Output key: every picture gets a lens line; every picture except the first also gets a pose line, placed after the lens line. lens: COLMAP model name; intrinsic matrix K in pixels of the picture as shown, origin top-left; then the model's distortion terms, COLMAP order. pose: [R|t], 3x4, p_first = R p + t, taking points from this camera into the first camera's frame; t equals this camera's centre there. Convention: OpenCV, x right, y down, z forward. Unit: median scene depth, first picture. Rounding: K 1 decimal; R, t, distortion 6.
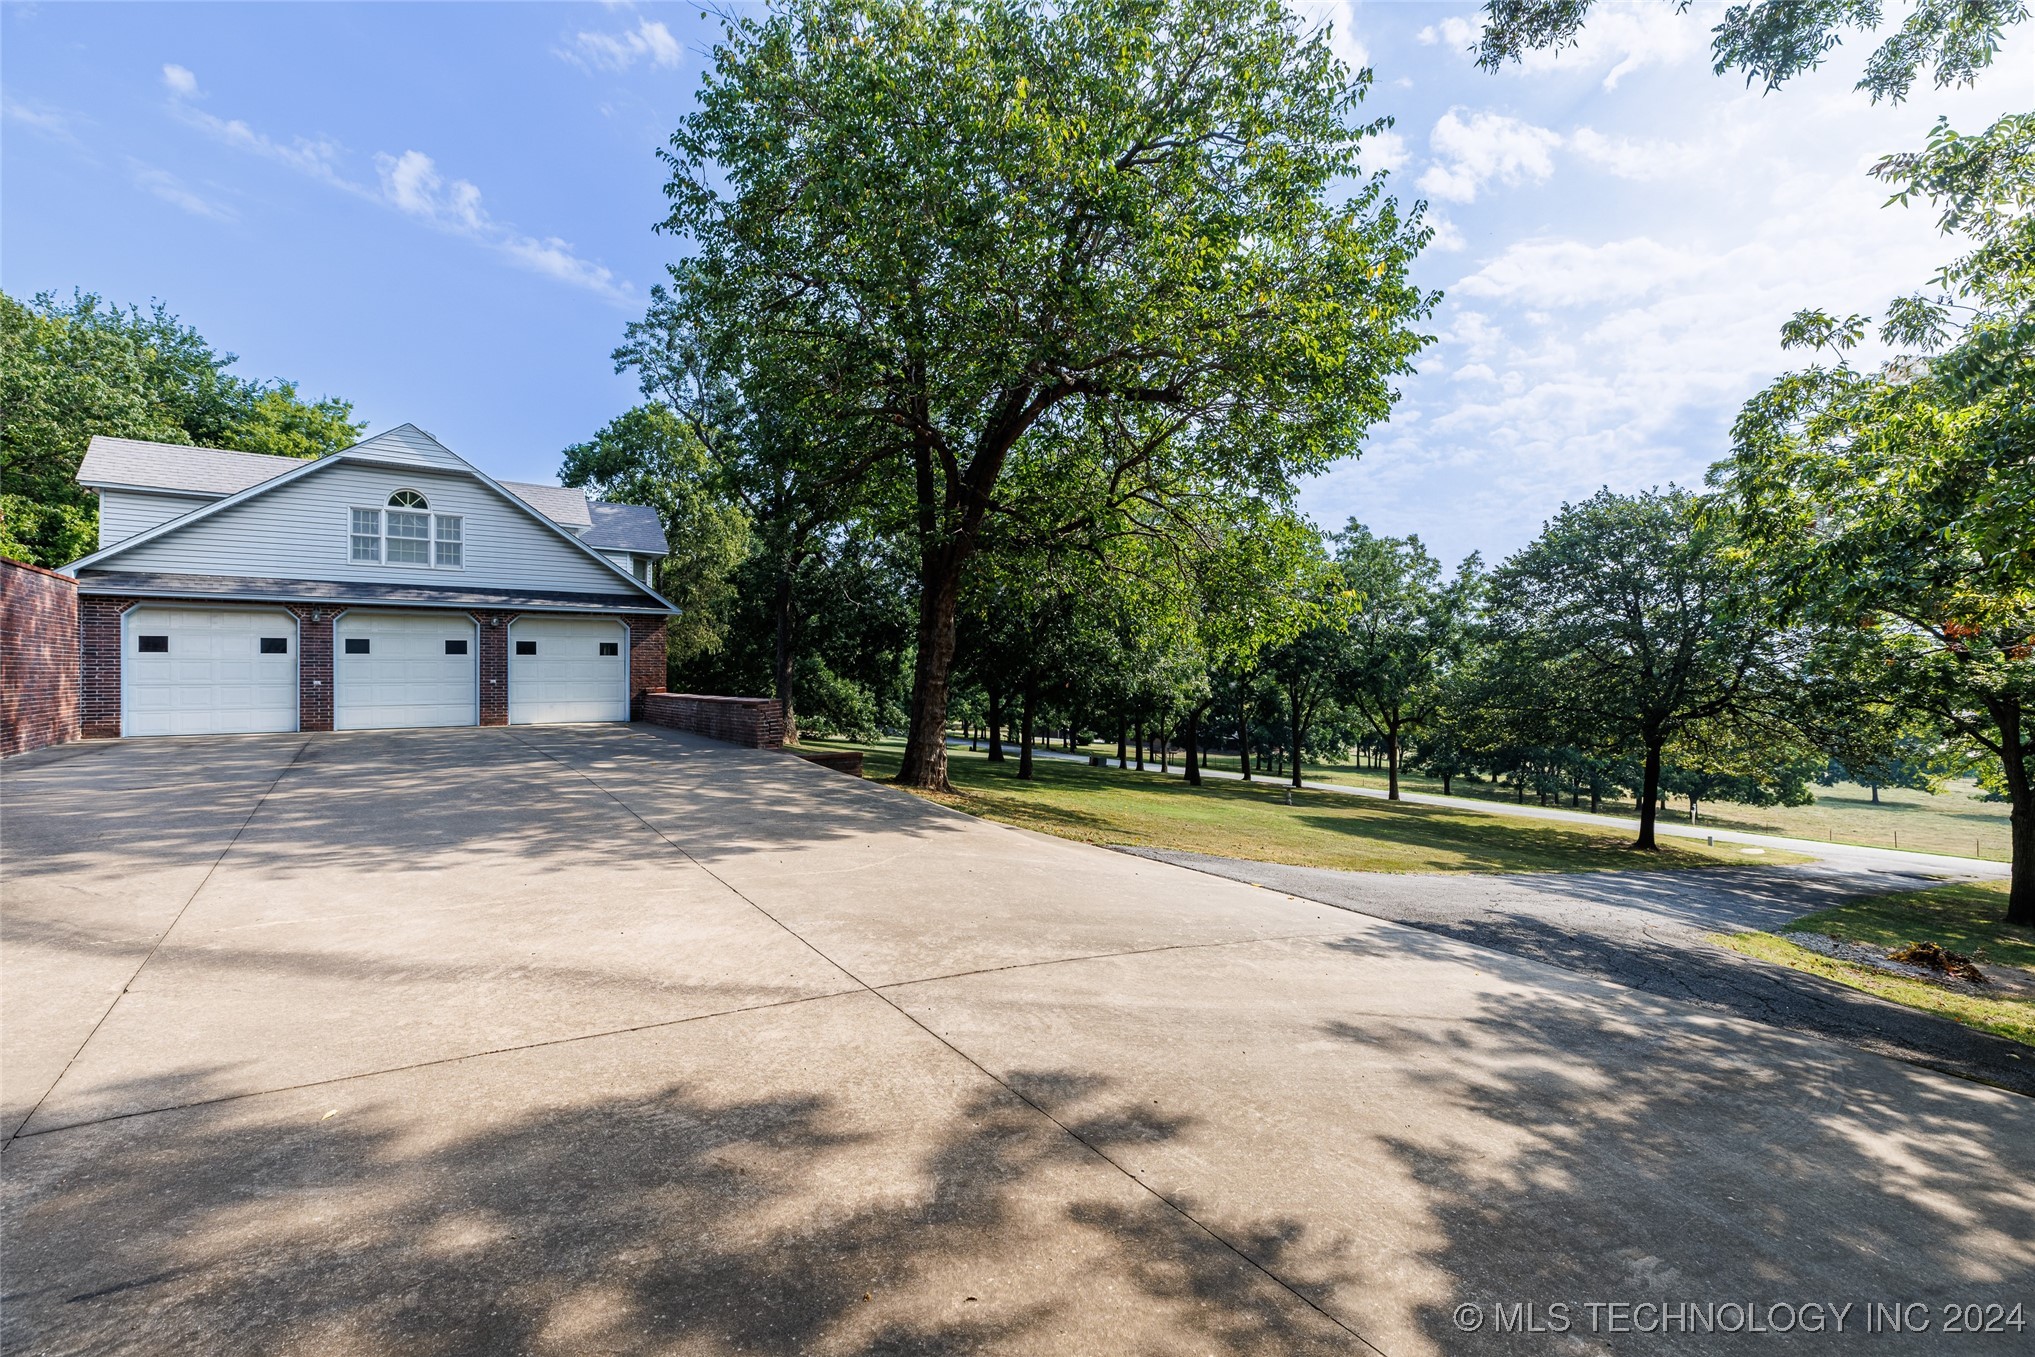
lens RADIAL K [[906.6, 0, 1017.0], [0, 906.6, 675.1], [0, 0, 1]] dist [0.002459, 0.000687]
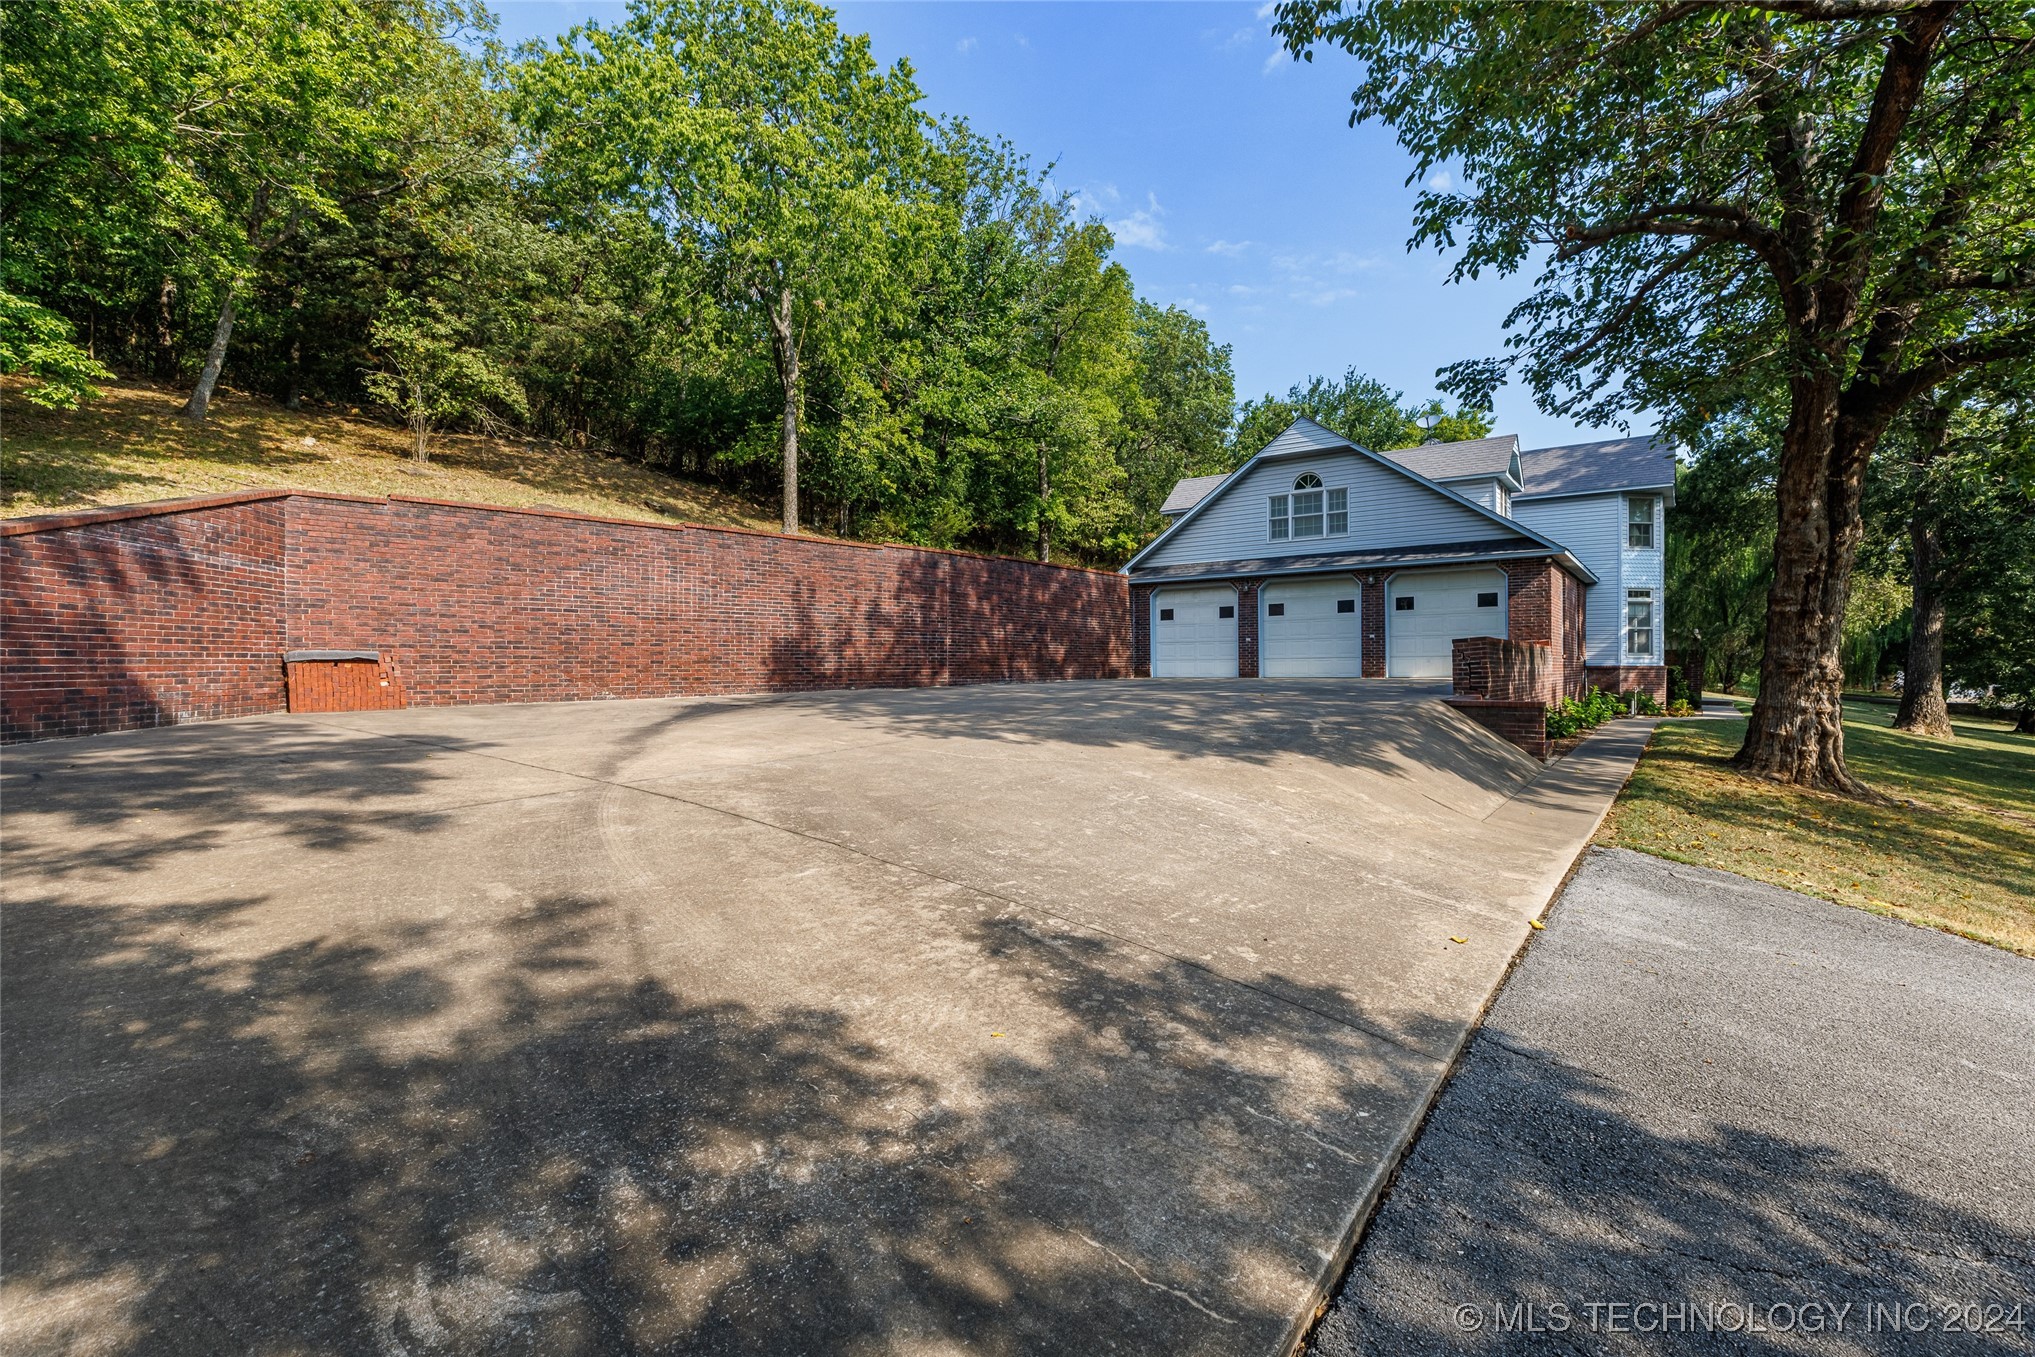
lens RADIAL K [[906.6, 0, 1021.5], [0, 906.6, 669.7], [0, 0, 1]] dist [0.002459, 0.000687]
pose [[0.317514, 0.001133, -0.948253, 0.321909], [0.005048, 0.999983, 0.002885, 0.043462], [0.948240, -0.005703, 0.317503, 0.283801]]
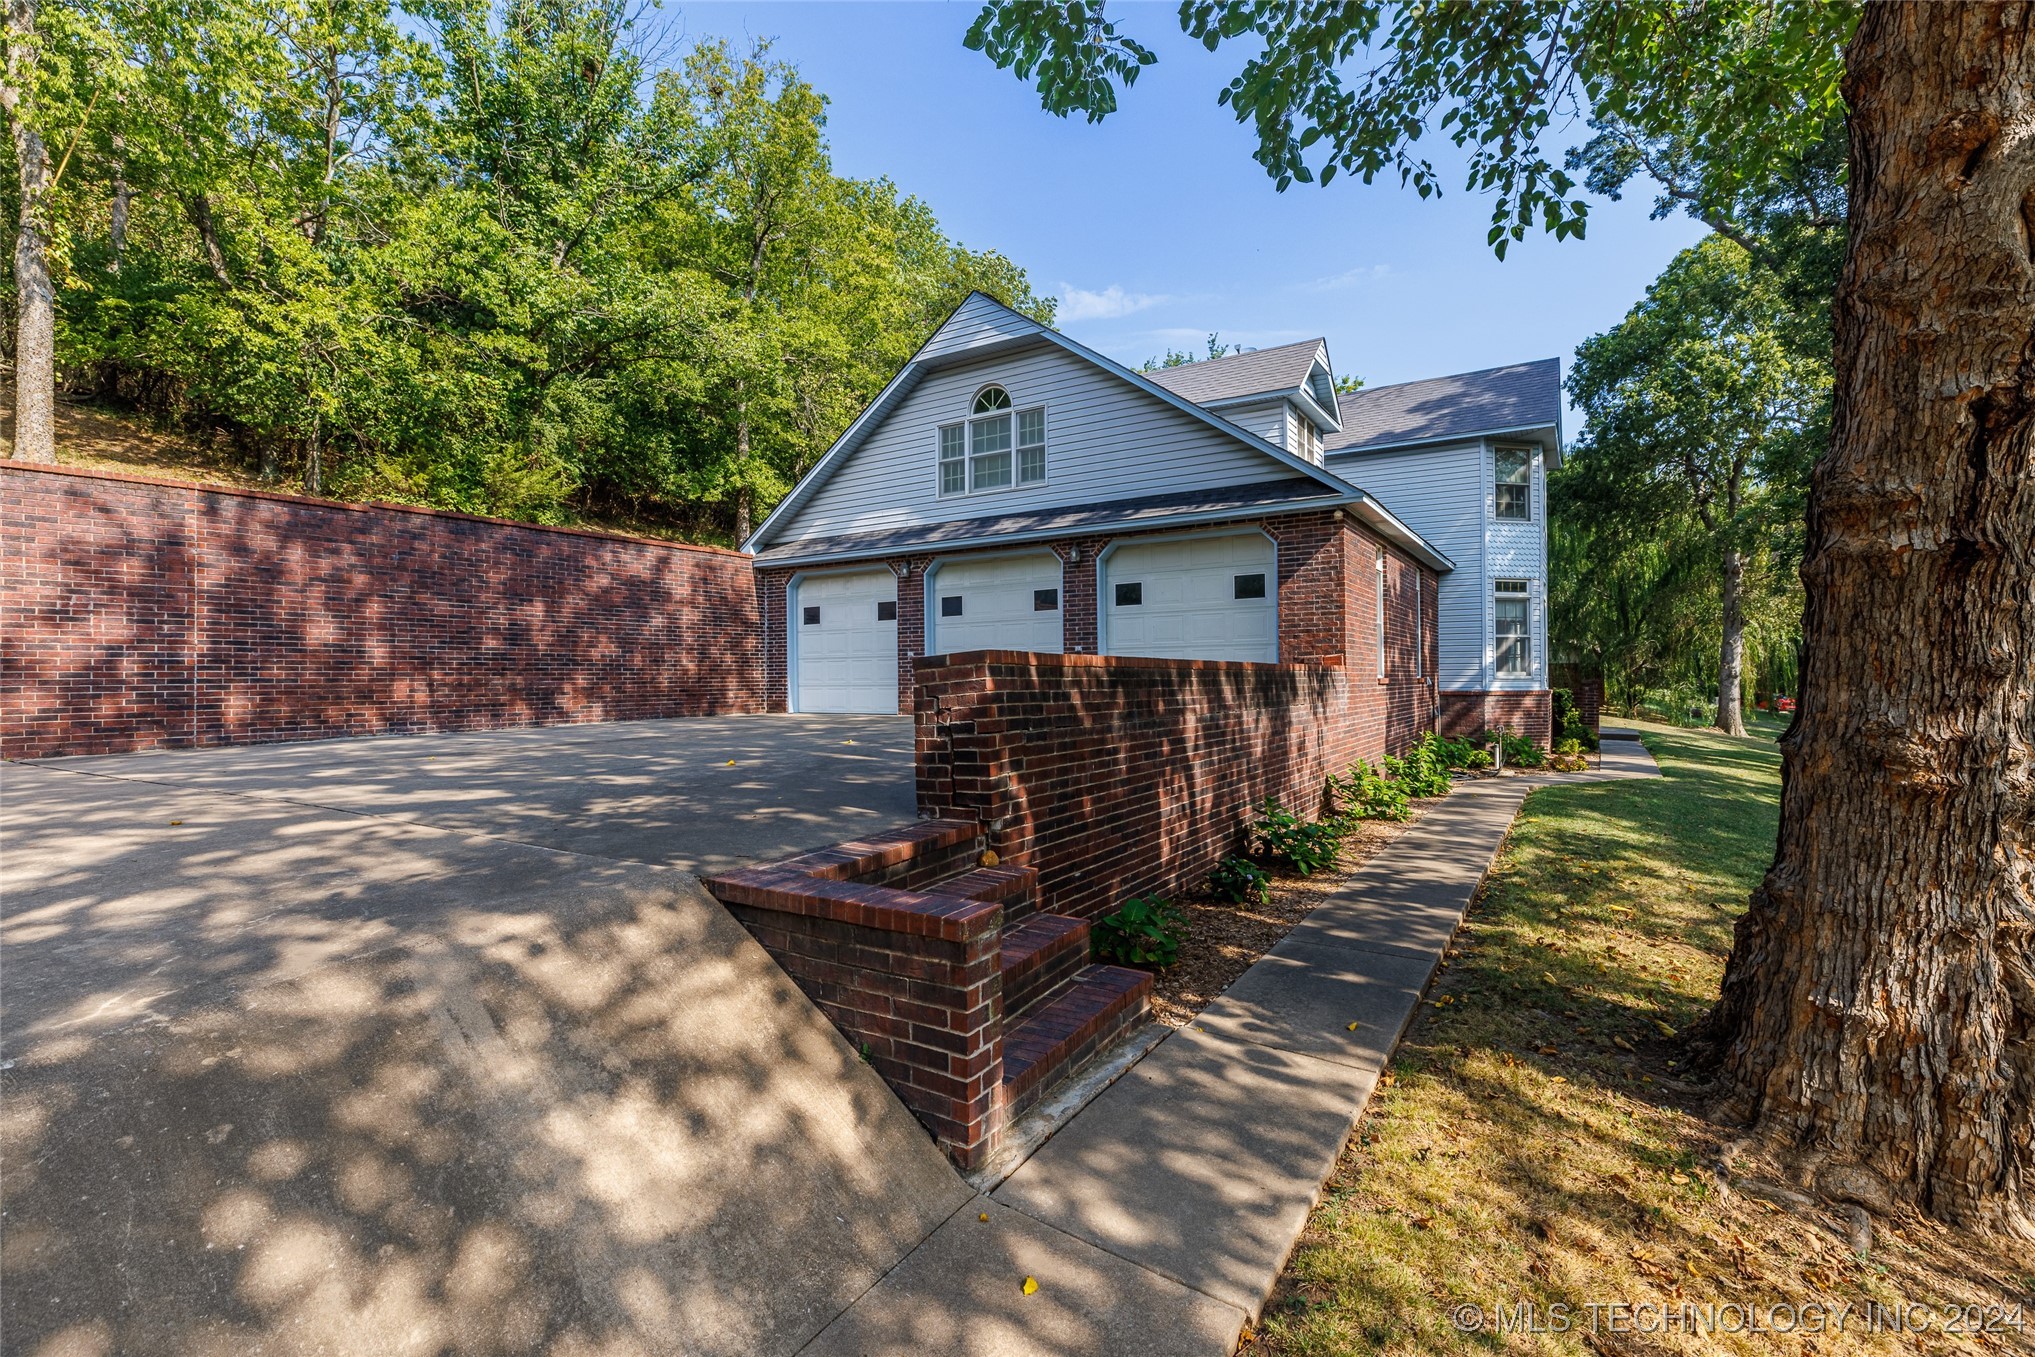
lens RADIAL K [[906.6, 0, 1019.5], [0, 906.6, 671.8], [0, 0, 1]] dist [0.002459, 0.000687]
pose [[0.384863, -0.010526, -0.922914, 0.002495], [0.009273, 0.999929, -0.007537, 0.029507], [0.922927, -0.005657, 0.384933, 0.752045]]
